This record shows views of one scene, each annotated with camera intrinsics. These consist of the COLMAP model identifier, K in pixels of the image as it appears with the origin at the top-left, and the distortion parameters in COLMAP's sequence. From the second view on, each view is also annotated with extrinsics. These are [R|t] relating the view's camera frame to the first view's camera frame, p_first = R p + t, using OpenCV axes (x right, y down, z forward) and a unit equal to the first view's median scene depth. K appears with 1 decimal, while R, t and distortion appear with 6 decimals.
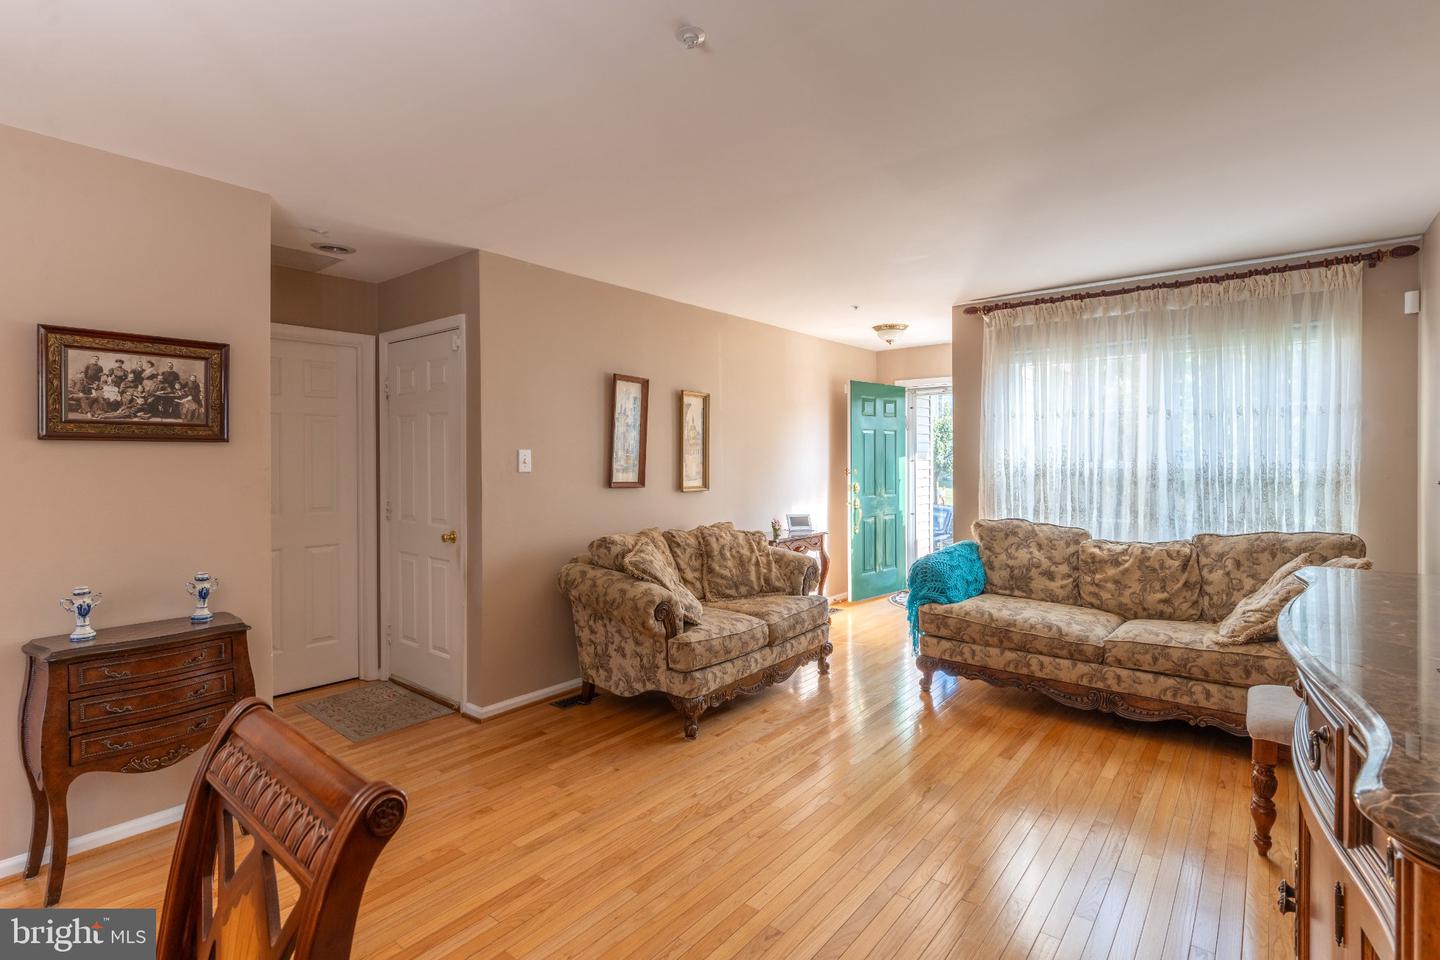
lens RADIAL K [[675.5, 0, 736.2], [0, 675.5, 447.9], [0, 0, 1]] dist [-0.001446, 0.007618]
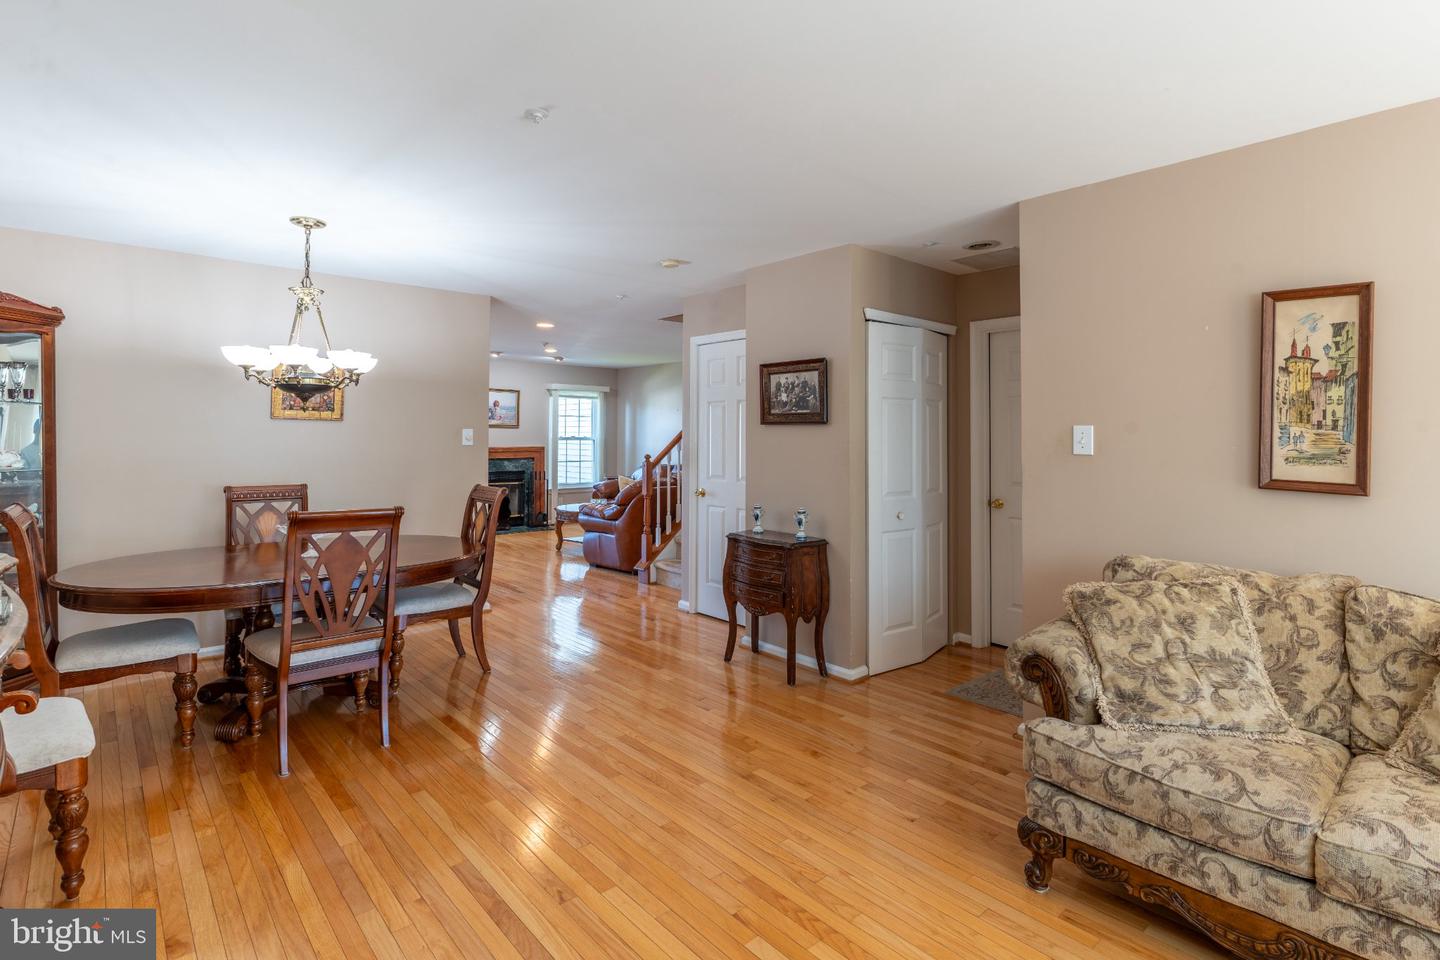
lens RADIAL K [[695.3, 0, 722.8], [0, 695.3, 417.2], [0, 0, 1]] dist [0.000198, 0.000053]
pose [[-0.159114, -0.025156, -0.986940, 0.781638], [0.007830, 0.999612, -0.026742, 0.015141], [0.987229, -0.011982, -0.158855, 1.028100]]
